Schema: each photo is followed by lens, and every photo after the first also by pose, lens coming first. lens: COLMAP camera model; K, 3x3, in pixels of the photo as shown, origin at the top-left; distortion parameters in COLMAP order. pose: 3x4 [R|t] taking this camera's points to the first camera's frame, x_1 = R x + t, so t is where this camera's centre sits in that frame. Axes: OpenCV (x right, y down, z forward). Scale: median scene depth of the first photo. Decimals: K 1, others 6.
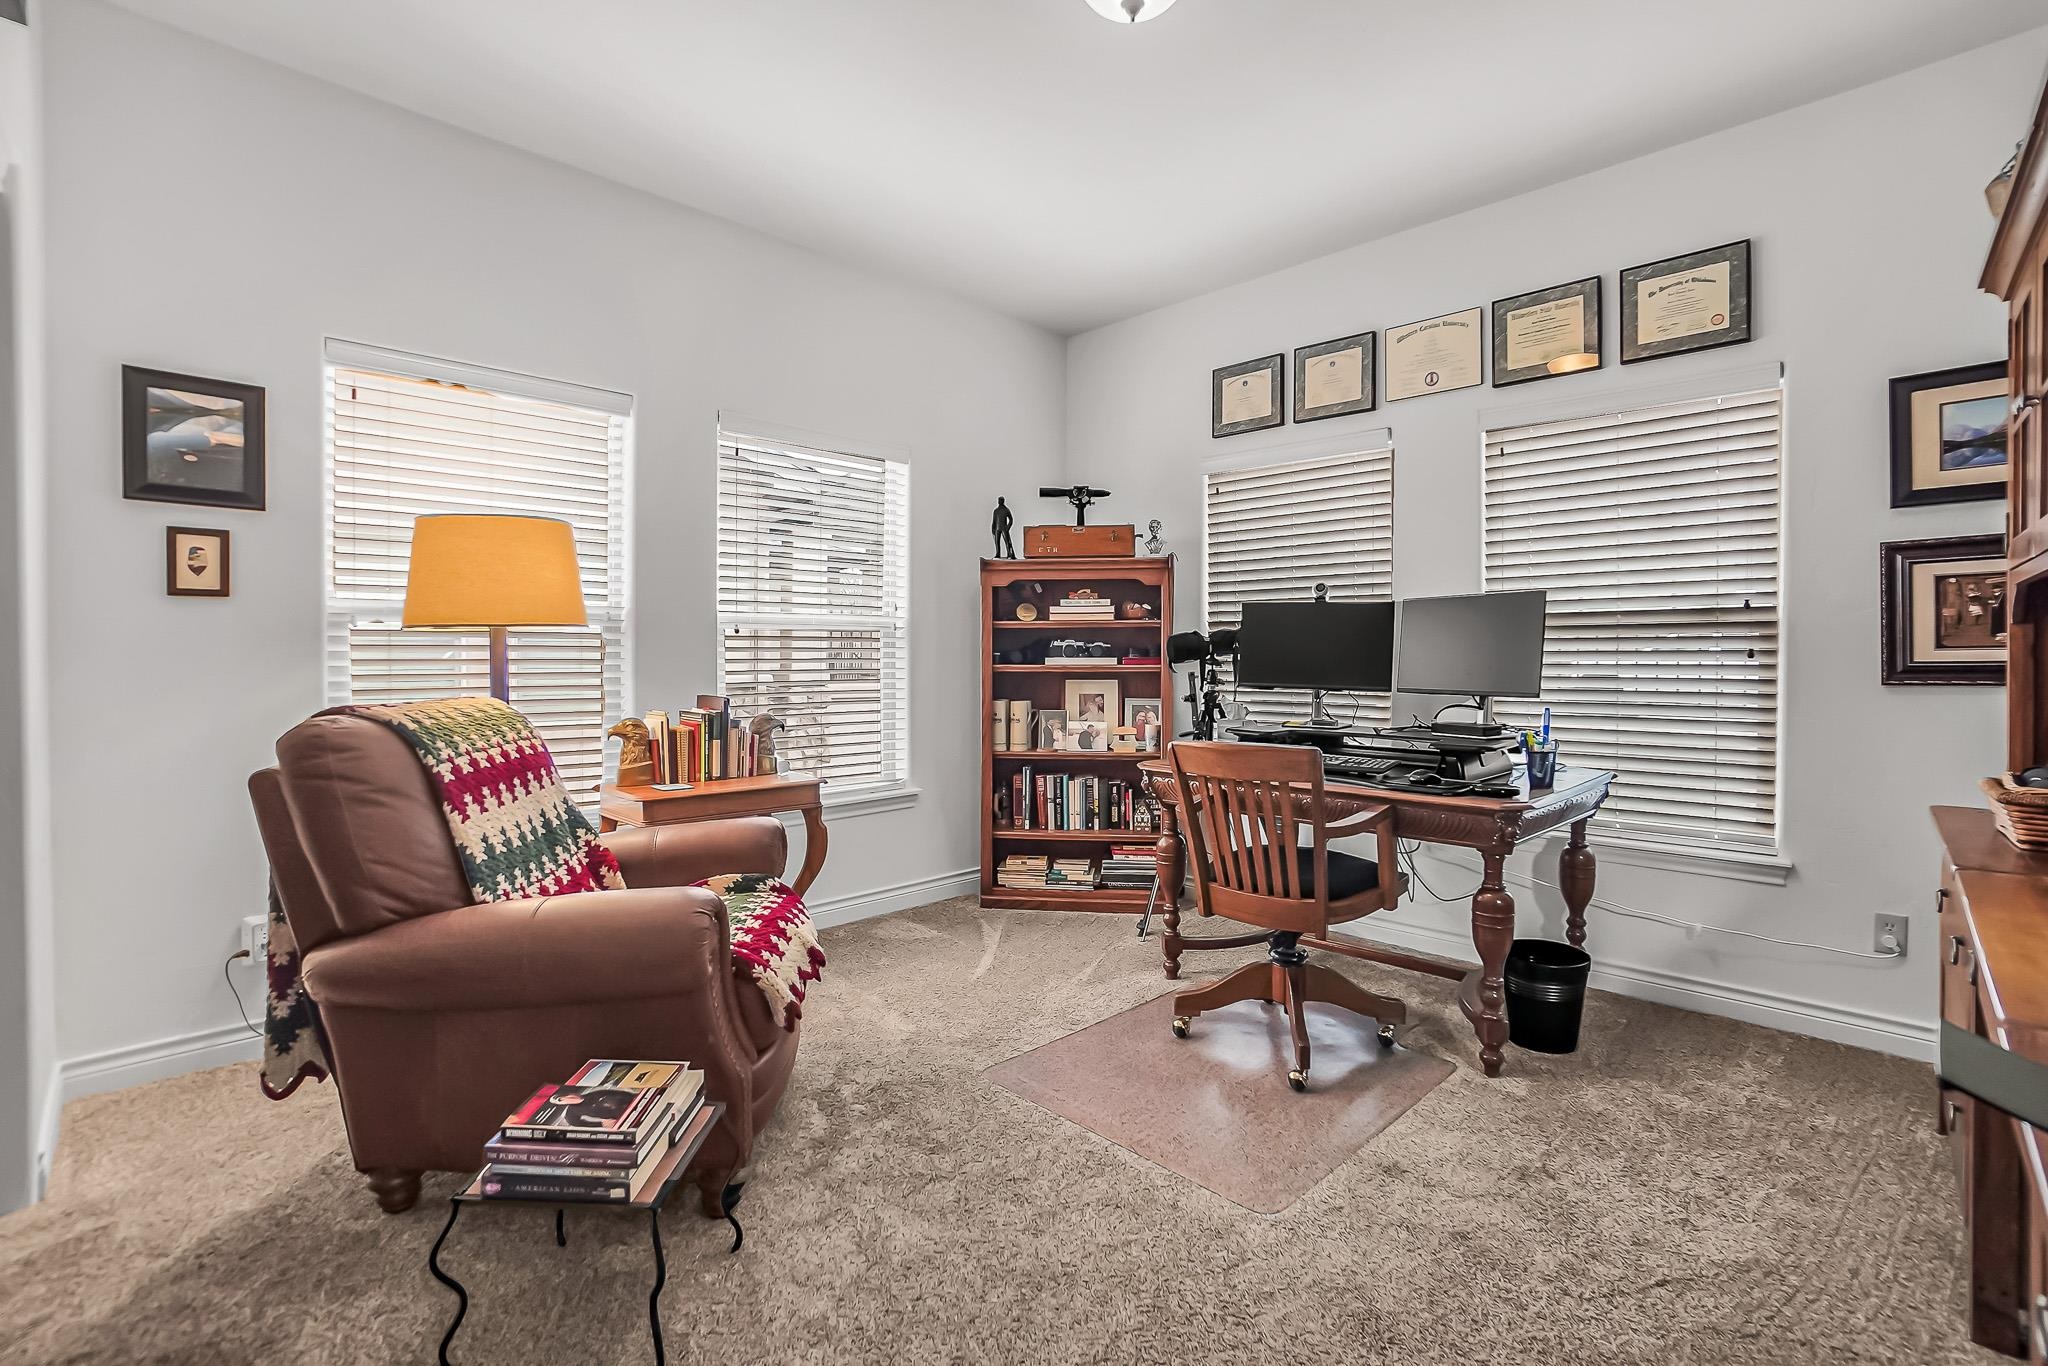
lens RADIAL K [[921.2, 0, 1020.5], [0, 921.2, 685.5], [0, 0, 1]] dist [-0.055632, 0.019798]
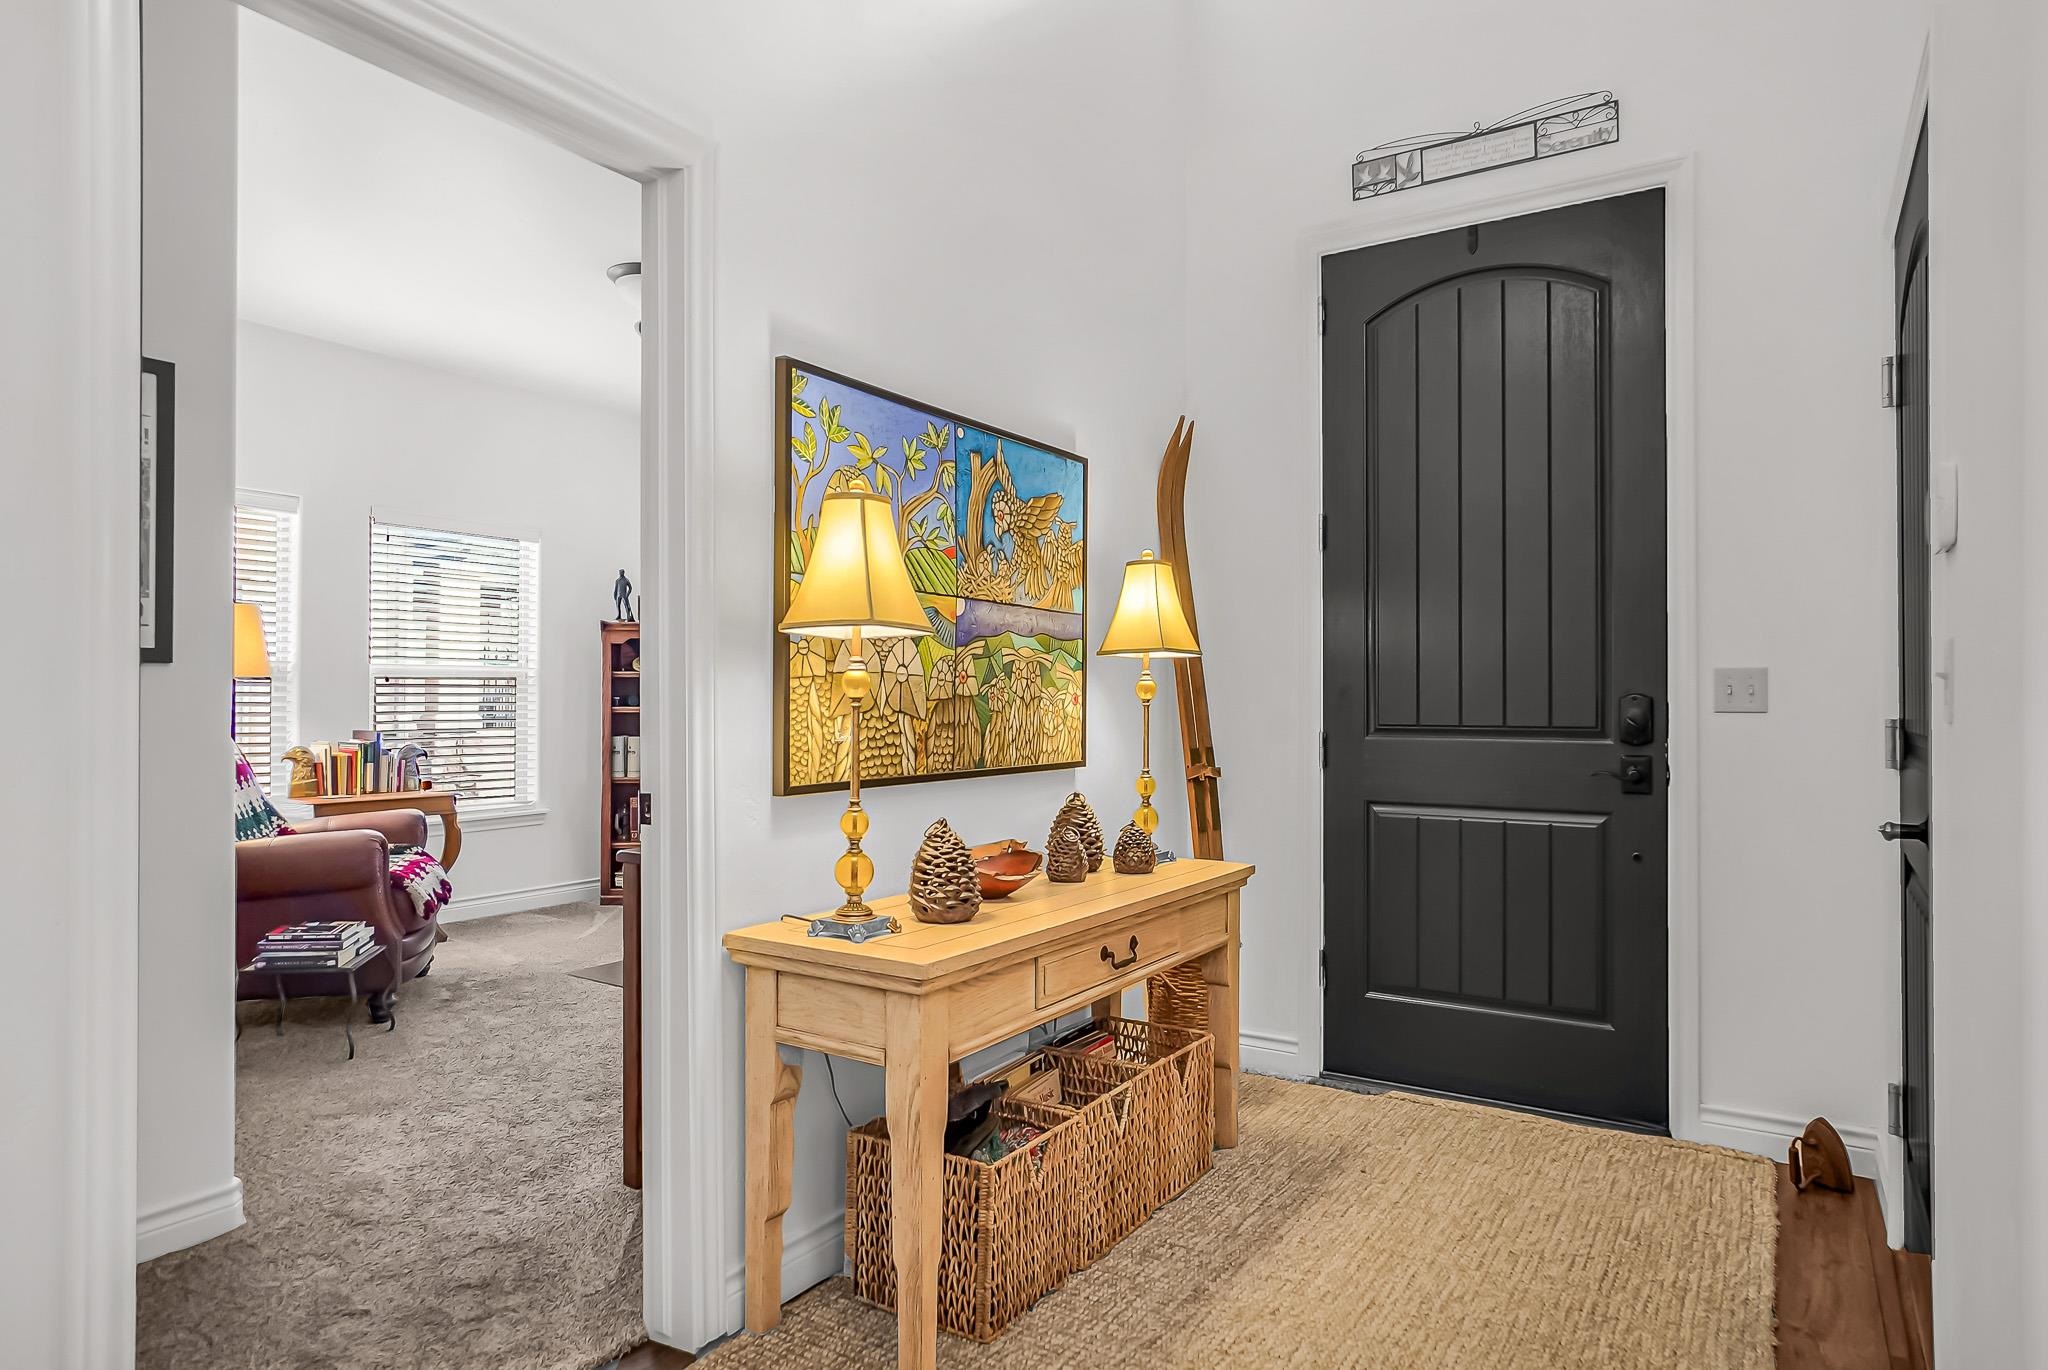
lens RADIAL K [[1176.3, 0, 1019.6], [0, 1176.3, 697.4], [0, 0, 1]] dist [-0.000976, 0.000555]
pose [[0.977552, -0.000513, 0.210696, 0.224369], [0.008087, 0.999351, -0.035088, 0.031984], [-0.210541, 0.036004, 0.976922, -0.852610]]
